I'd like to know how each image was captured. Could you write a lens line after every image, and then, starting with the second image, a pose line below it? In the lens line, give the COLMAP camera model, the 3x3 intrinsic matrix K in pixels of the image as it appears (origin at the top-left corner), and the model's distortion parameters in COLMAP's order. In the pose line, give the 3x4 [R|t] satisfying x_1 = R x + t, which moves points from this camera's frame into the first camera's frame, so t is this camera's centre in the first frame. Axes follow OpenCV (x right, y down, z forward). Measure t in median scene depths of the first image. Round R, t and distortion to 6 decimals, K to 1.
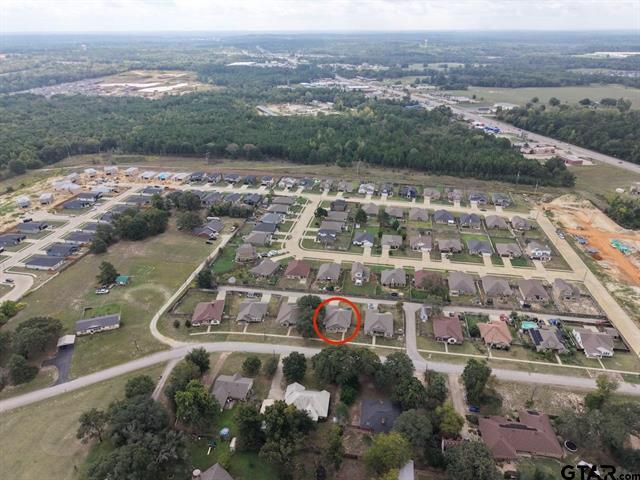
lens RADIAL K [[421.0, 0, 320.0], [0, 421.0, 240.0], [0, 0, 1]] dist [0.002885, 0.000148]
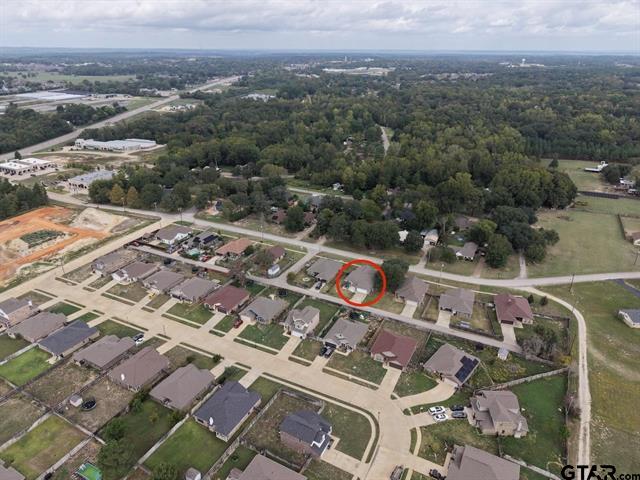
lens RADIAL K [[421.0, 0, 320.0], [0, 421.0, 240.0], [0, 0, 1]] dist [0.002885, 0.000148]
pose [[-0.951450, -0.126933, 0.280413, -0.113530], [0.134572, 0.647792, 0.749838, -0.562739], [-0.276828, 0.751169, -0.599259, 1.441660]]
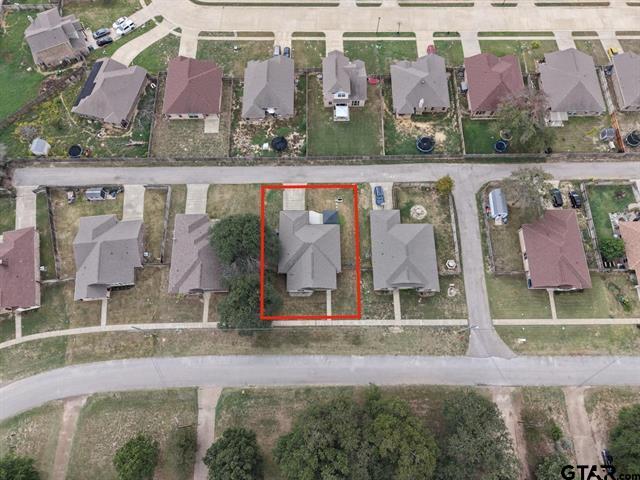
lens RADIAL K [[421.0, 0, 320.0], [0, 421.0, 240.0], [0, 0, 1]] dist [0.002885, 0.000148]
pose [[0.986389, -0.156462, 0.050568, 0.030414], [0.074737, 0.700535, 0.709693, -0.124971], [-0.146465, -0.696254, 0.702694, 0.663243]]
